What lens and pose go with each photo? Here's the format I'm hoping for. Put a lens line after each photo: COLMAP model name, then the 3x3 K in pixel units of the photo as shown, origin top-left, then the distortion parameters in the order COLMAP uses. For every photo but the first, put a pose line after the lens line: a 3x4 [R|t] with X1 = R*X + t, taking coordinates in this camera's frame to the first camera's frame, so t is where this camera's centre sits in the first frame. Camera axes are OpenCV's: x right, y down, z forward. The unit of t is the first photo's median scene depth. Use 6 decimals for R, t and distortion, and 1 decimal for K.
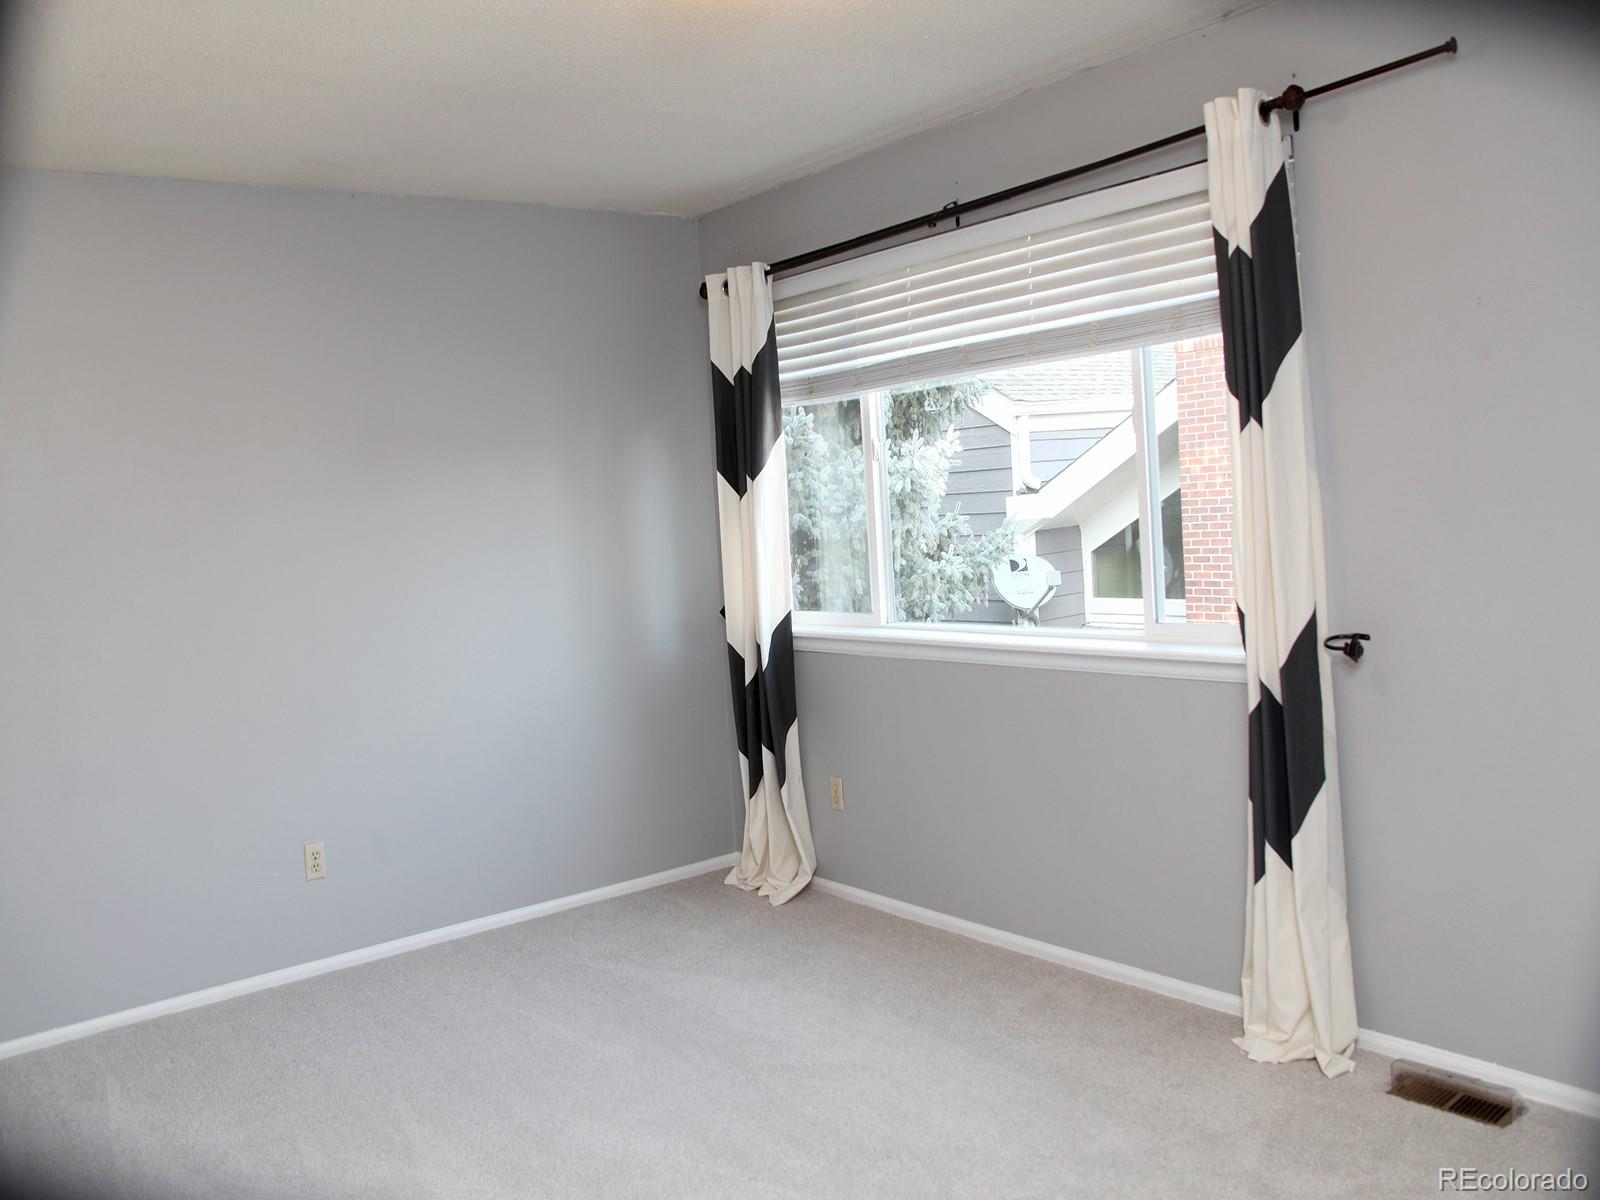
lens RADIAL K [[1352.6, 0, 800.0], [0, 1352.6, 600.0], [0, 0, 1]] dist [-0.057502, 0.004390]
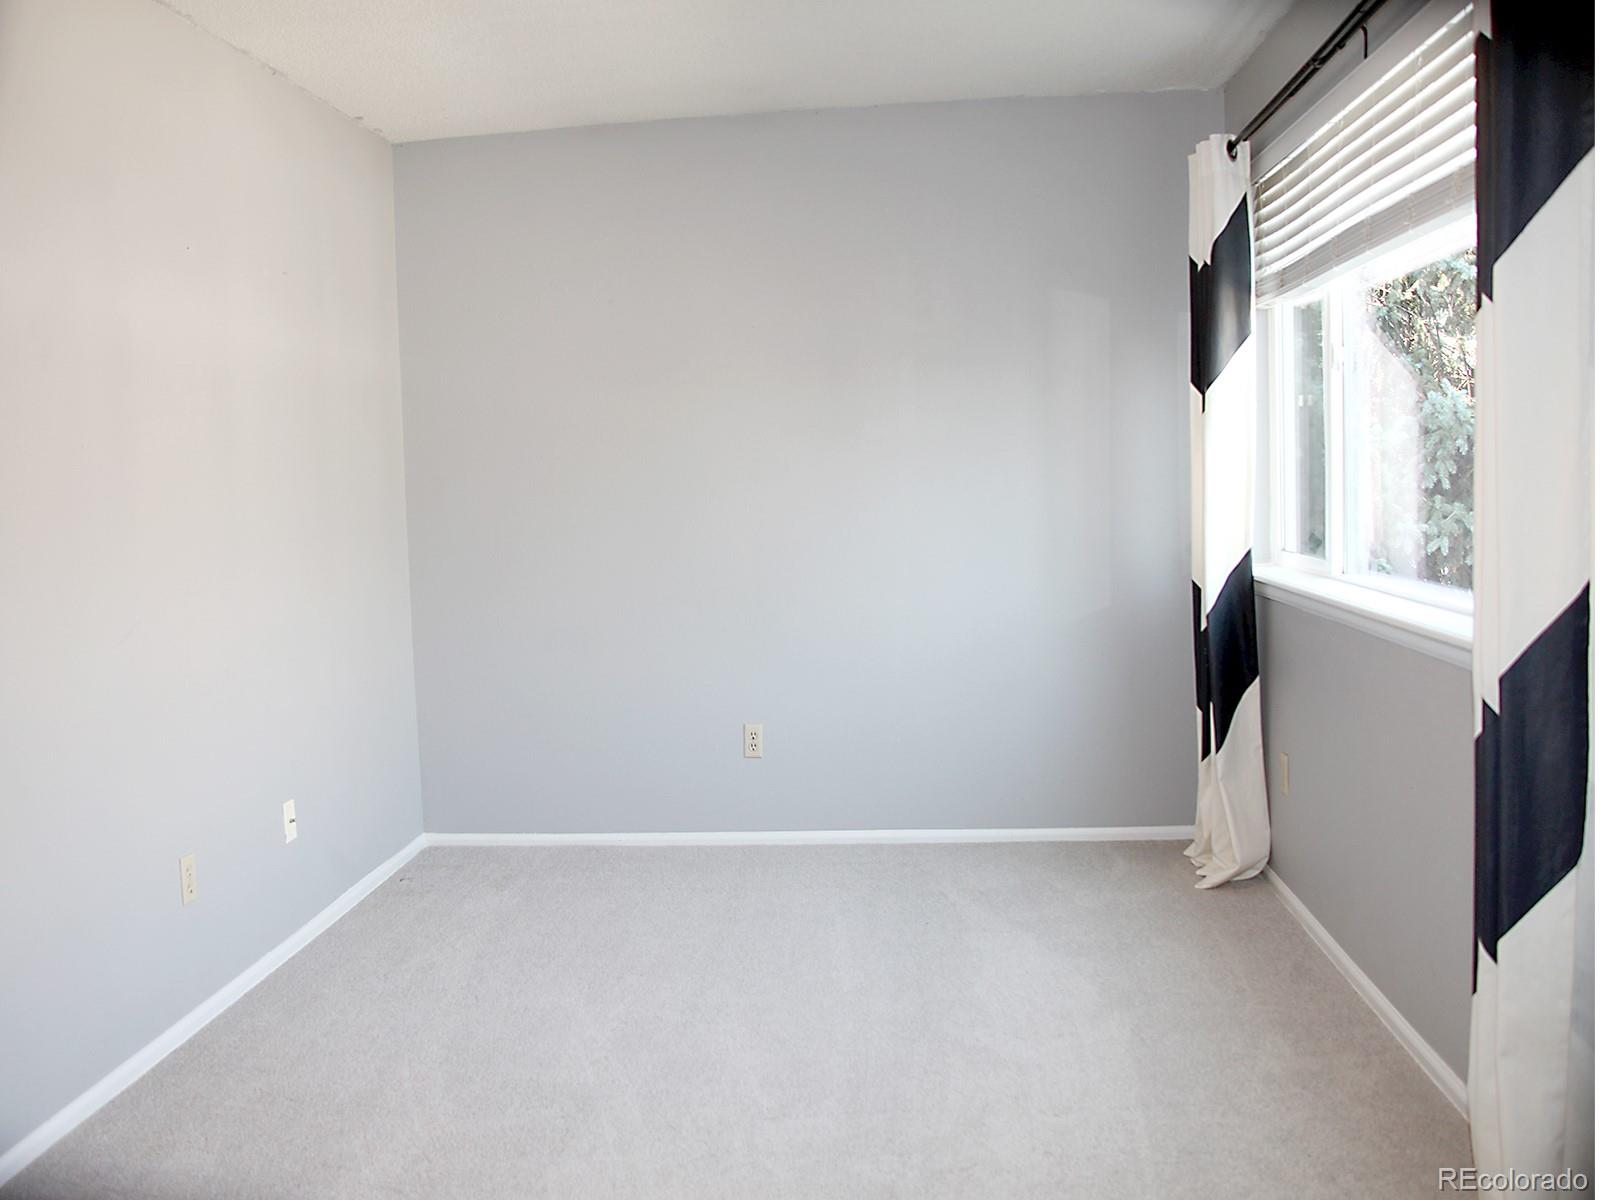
lens RADIAL K [[1354.5, 0, 800.0], [0, 1354.5, 600.0], [0, 0, 1]] dist [-0.000463, 0.002684]
pose [[0.726908, 0.102034, -0.679112, 0.374400], [-0.067417, 0.994727, 0.077293, -0.007994], [0.683417, -0.010401, 0.729954, 0.196085]]
